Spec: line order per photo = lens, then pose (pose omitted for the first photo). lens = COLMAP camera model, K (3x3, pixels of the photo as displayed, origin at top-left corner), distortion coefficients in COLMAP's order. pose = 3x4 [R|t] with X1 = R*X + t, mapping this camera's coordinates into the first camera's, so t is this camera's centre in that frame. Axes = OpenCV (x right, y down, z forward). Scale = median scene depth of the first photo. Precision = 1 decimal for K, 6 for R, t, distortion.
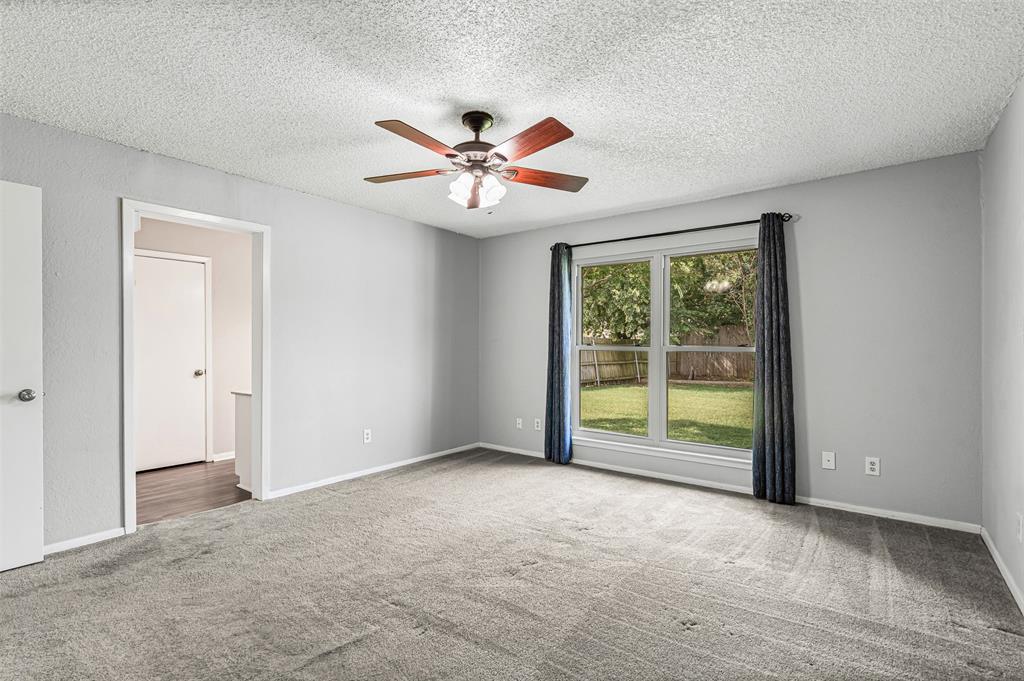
lens RADIAL K [[488.6, 0, 503.0], [0, 488.6, 347.5], [0, 0, 1]] dist [-0.003075, 0.000396]
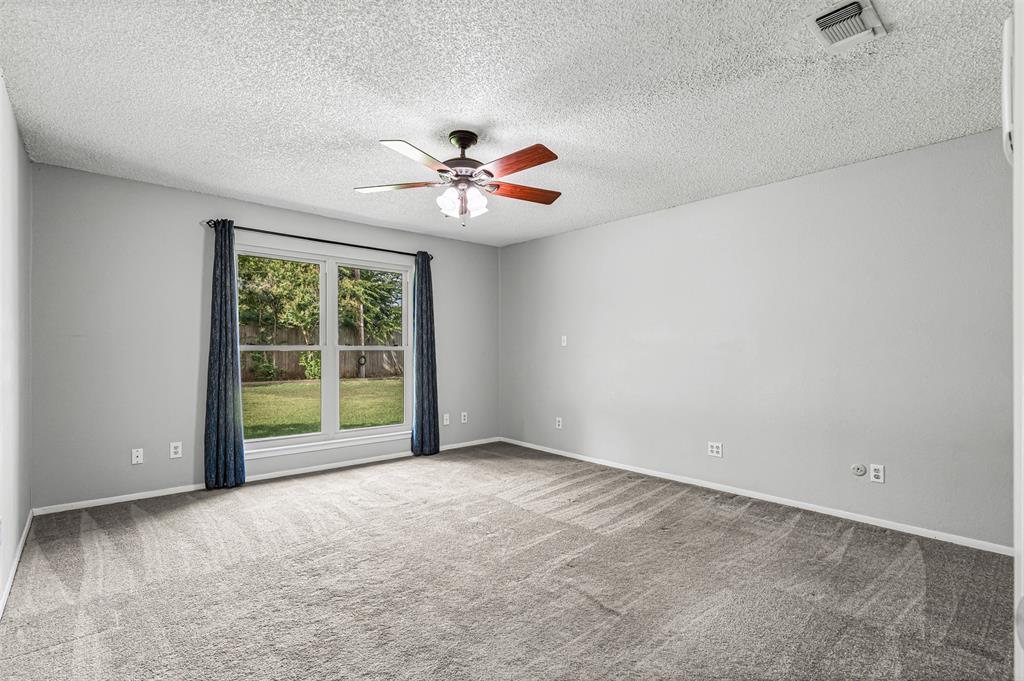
lens RADIAL K [[488.6, 0, 503.0], [0, 488.6, 347.5], [0, 0, 1]] dist [-0.003075, 0.000396]
pose [[0.174330, 0.001577, 0.984686, -0.894115], [0.001485, 0.999997, -0.001864, 0.004174], [-0.984686, 0.001788, 0.174327, 0.582882]]
